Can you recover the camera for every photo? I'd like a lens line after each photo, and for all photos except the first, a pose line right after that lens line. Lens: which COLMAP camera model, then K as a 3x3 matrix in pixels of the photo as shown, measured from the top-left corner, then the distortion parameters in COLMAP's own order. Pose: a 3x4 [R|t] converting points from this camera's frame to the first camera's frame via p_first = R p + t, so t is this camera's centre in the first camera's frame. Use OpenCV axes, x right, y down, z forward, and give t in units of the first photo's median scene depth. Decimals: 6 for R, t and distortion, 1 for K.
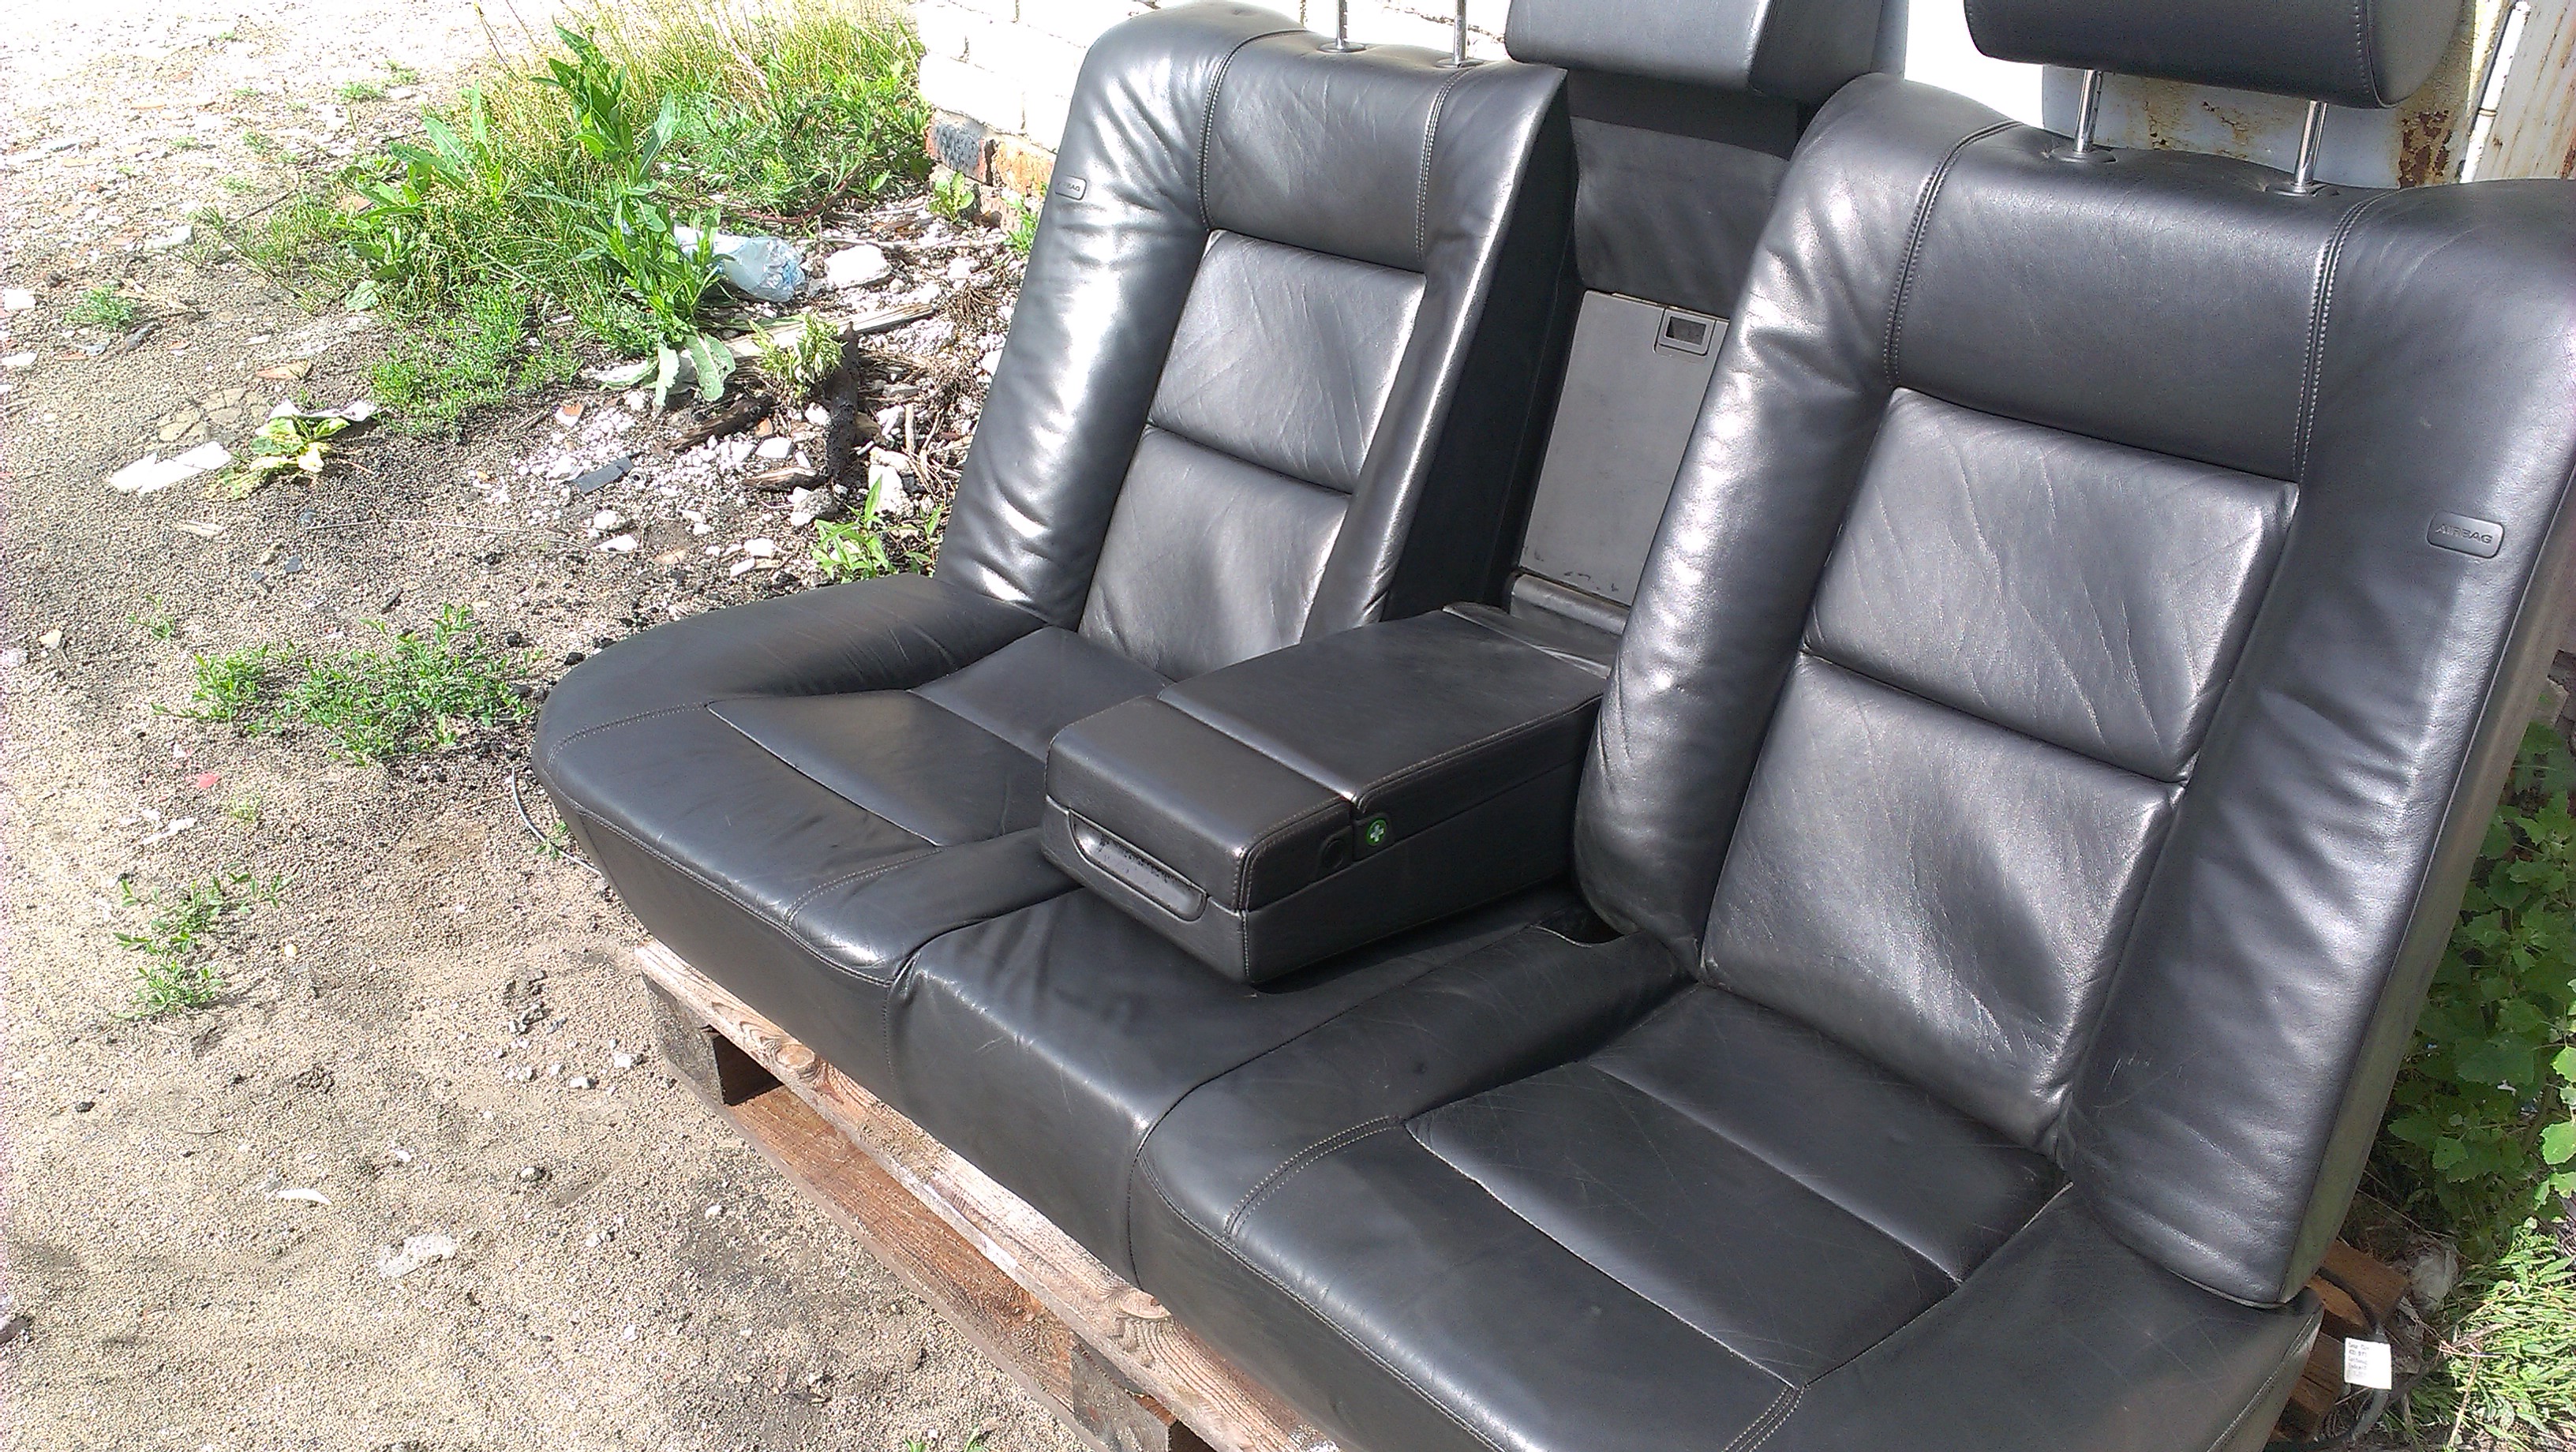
lens RADIAL K [[2009.9, 0, 1293.5], [0, 2009.9, 751.0], [0, 0, 1]] dist [0.124353, -0.205558]
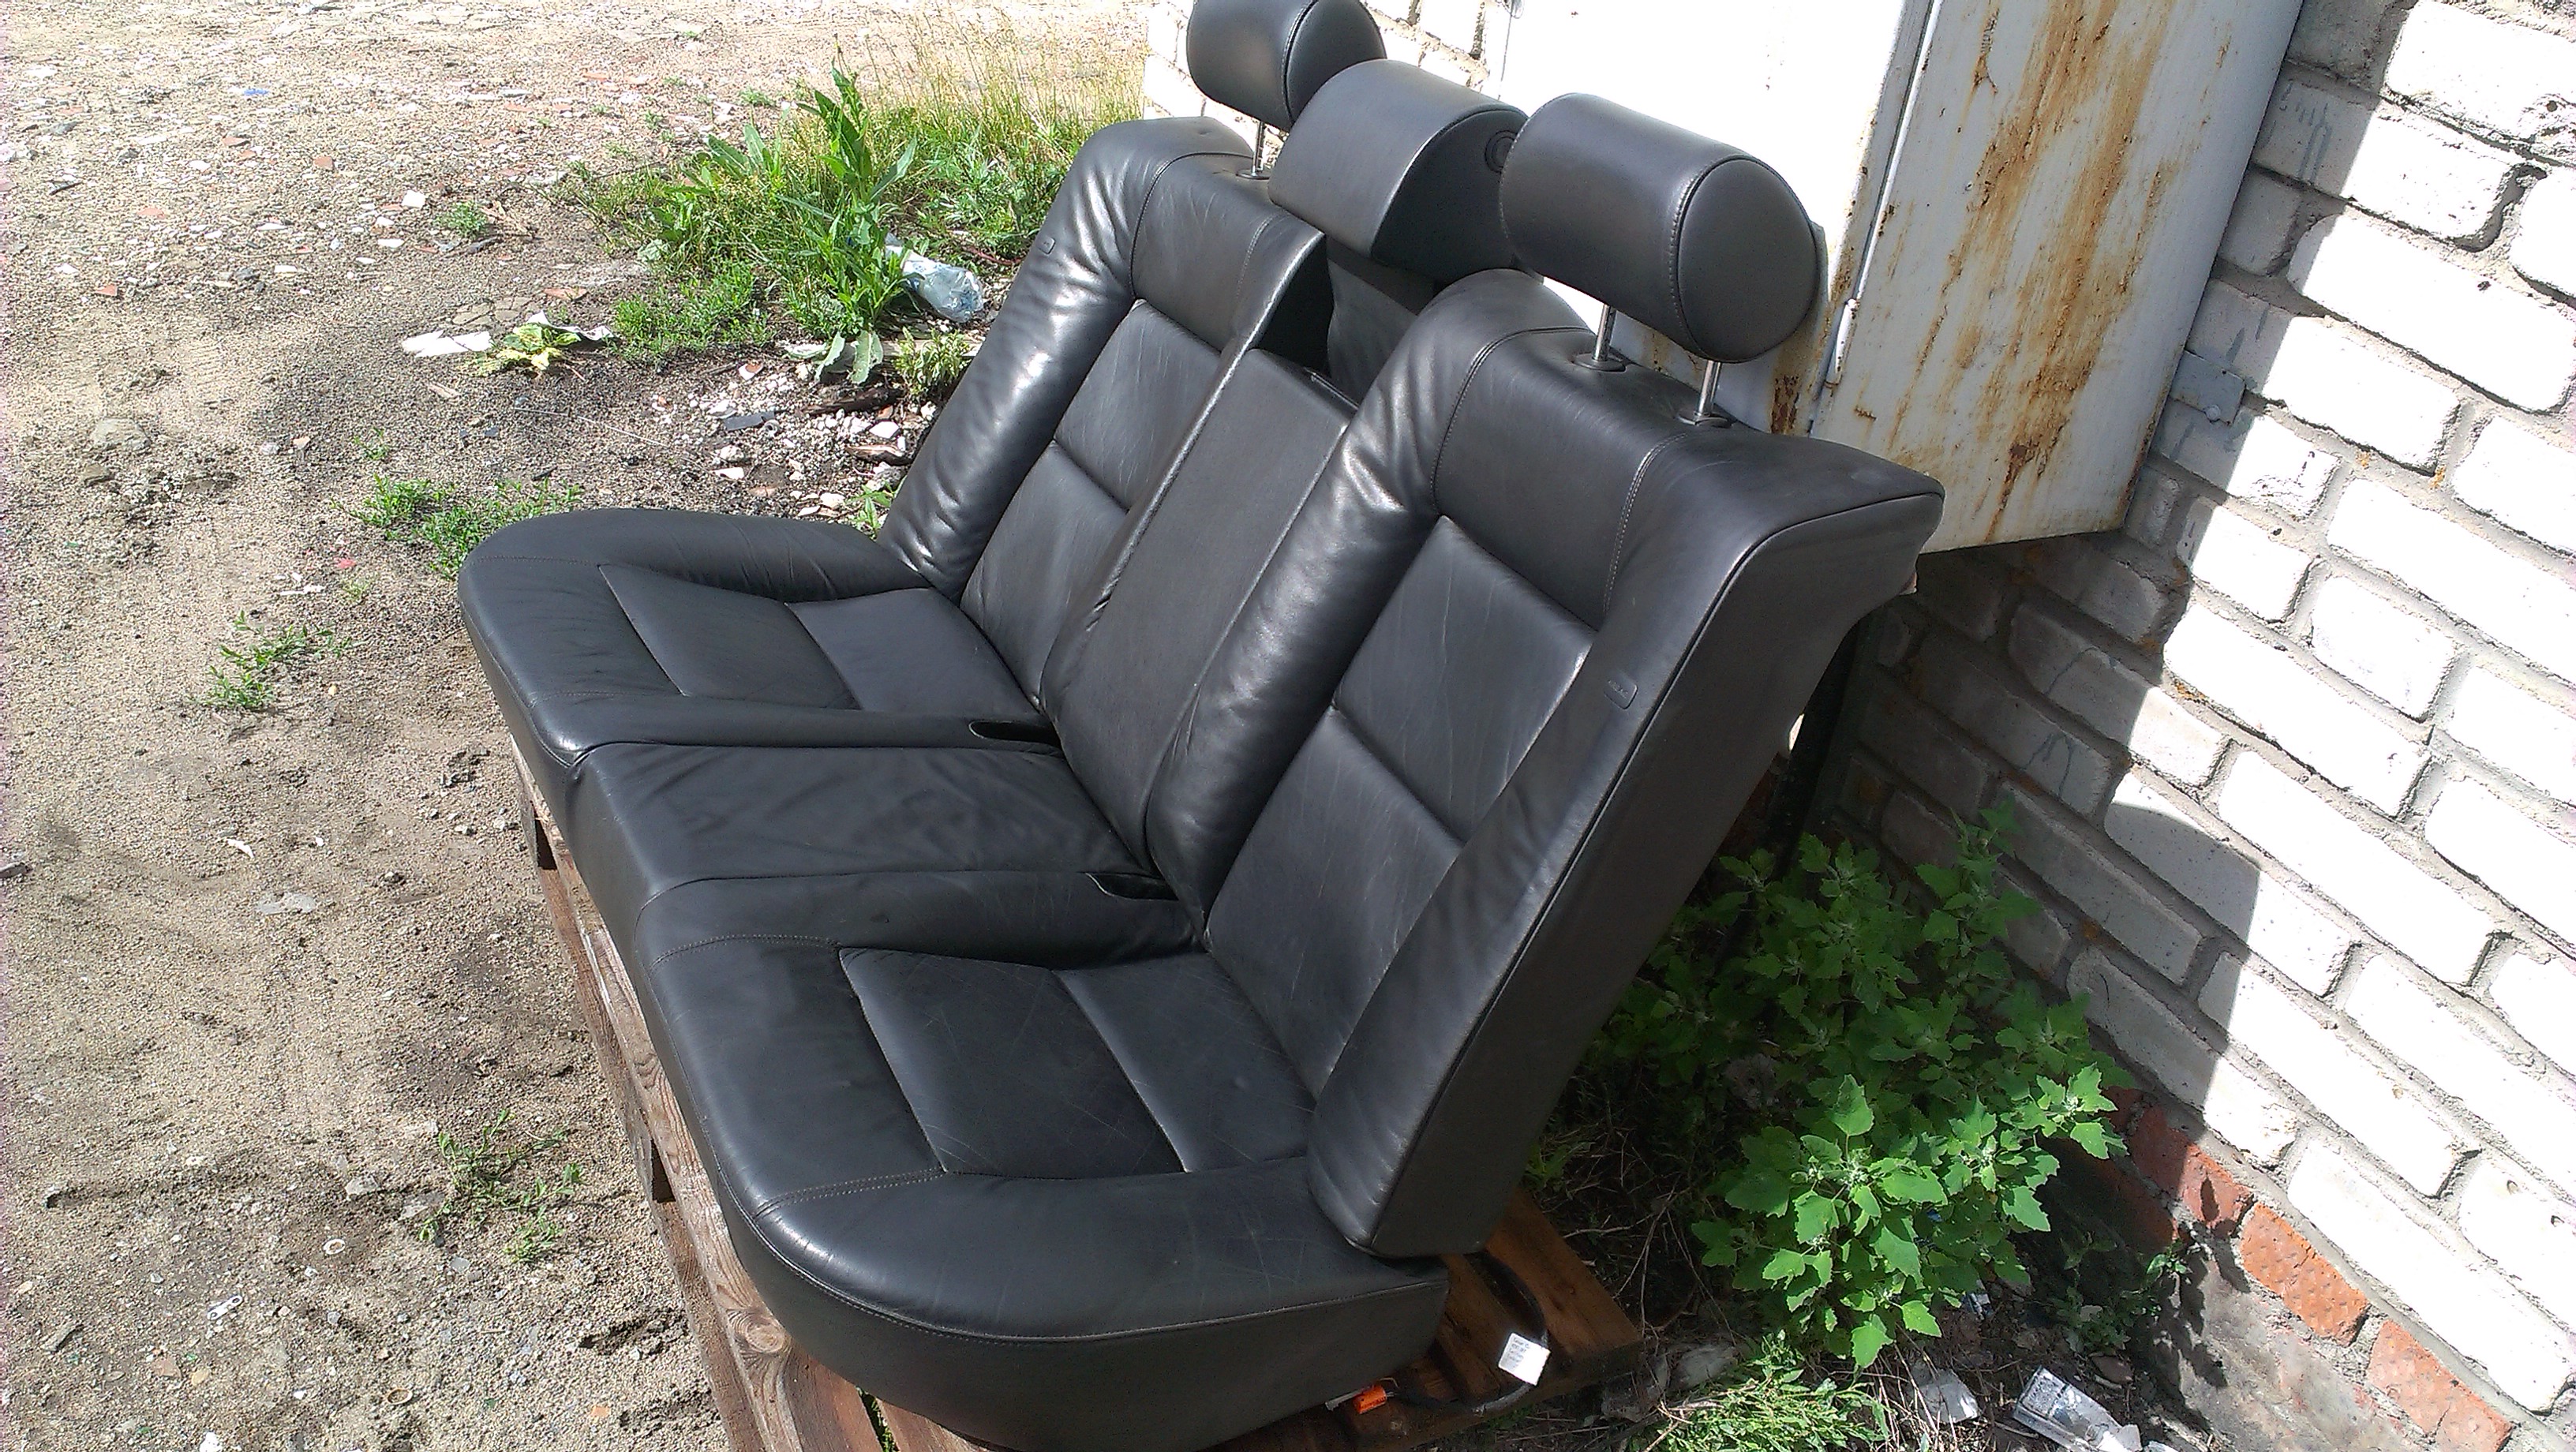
lens RADIAL K [[2026.6, 0, 1288.0], [0, 2026.6, 726.0], [0, 0, 1]] dist [0.140794, -0.245493]
pose [[0.943409, 0.242793, -0.225902, 0.300452], [-0.258603, 0.965036, -0.042781, 0.012563], [0.207617, 0.098778, 0.973210, -0.128107]]
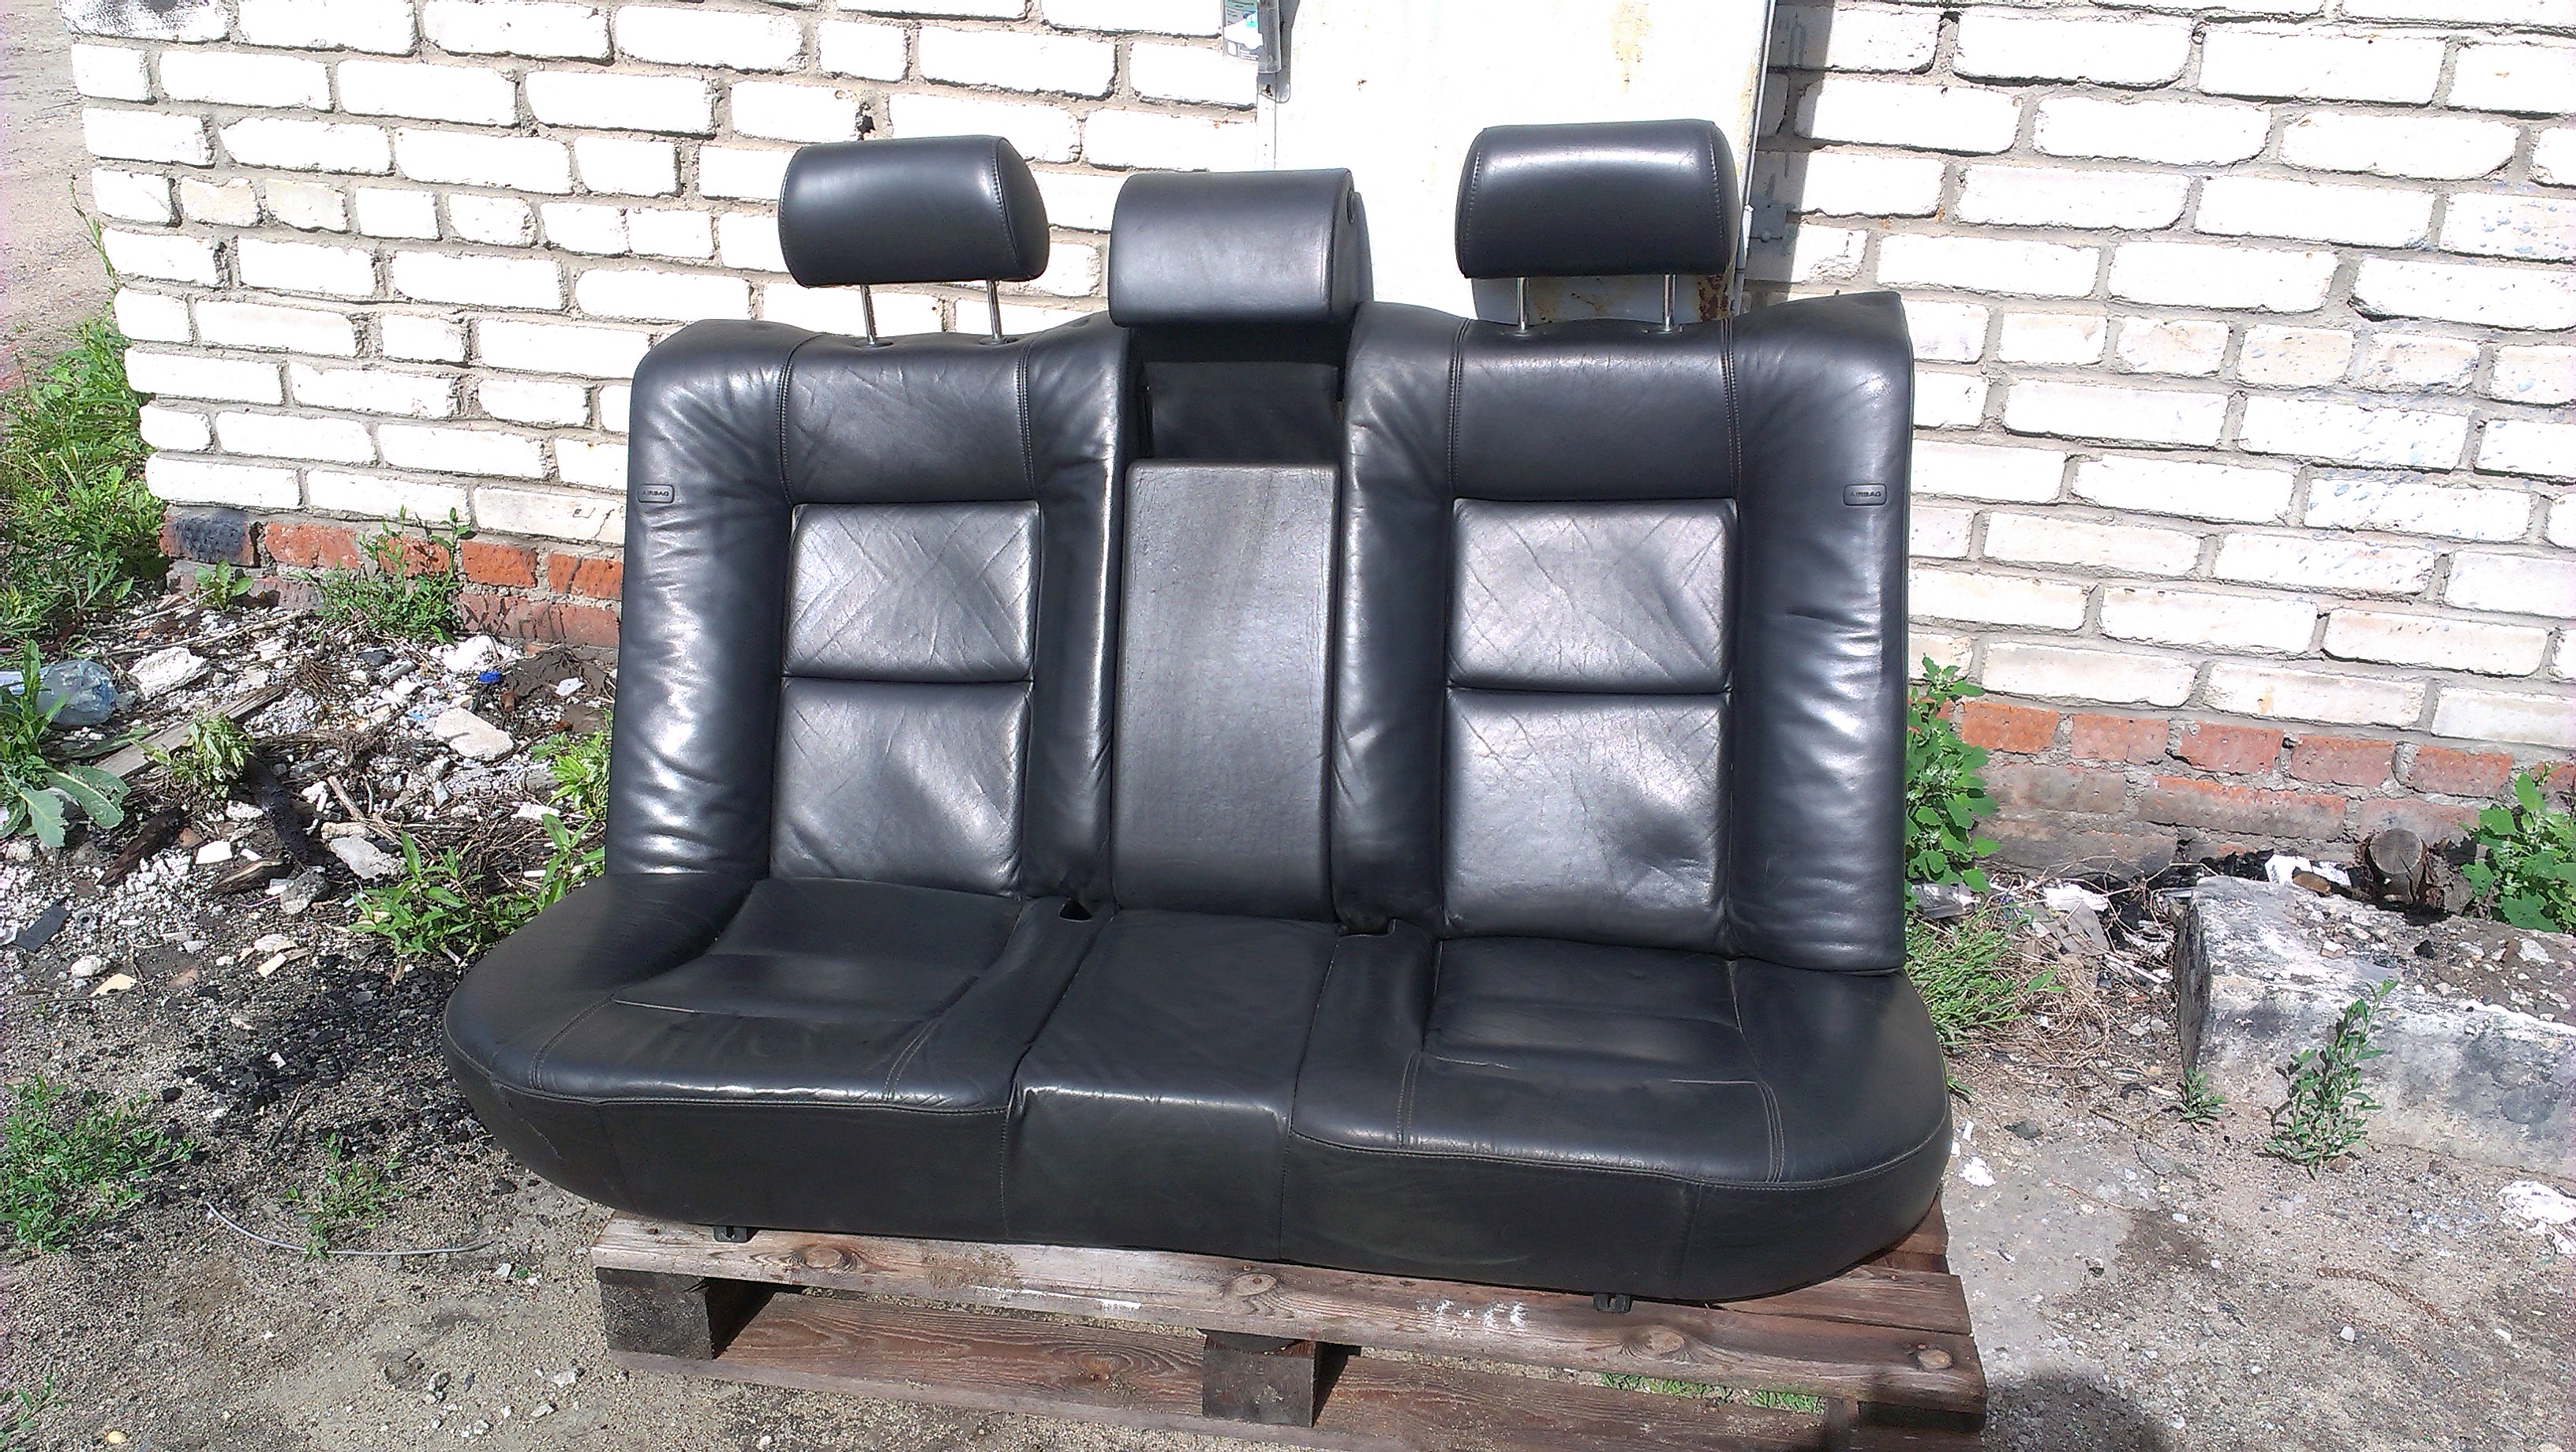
lens RADIAL K [[1992.0, 0, 1346.7], [0, 1992.0, 807.2], [0, 0, 1]] dist [-0.007652, -0.006121]
pose [[0.798952, -0.269216, 0.537772, -0.336727], [0.321128, 0.947031, -0.002994, 0.006006], [-0.508480, 0.175085, 0.843085, -0.075924]]
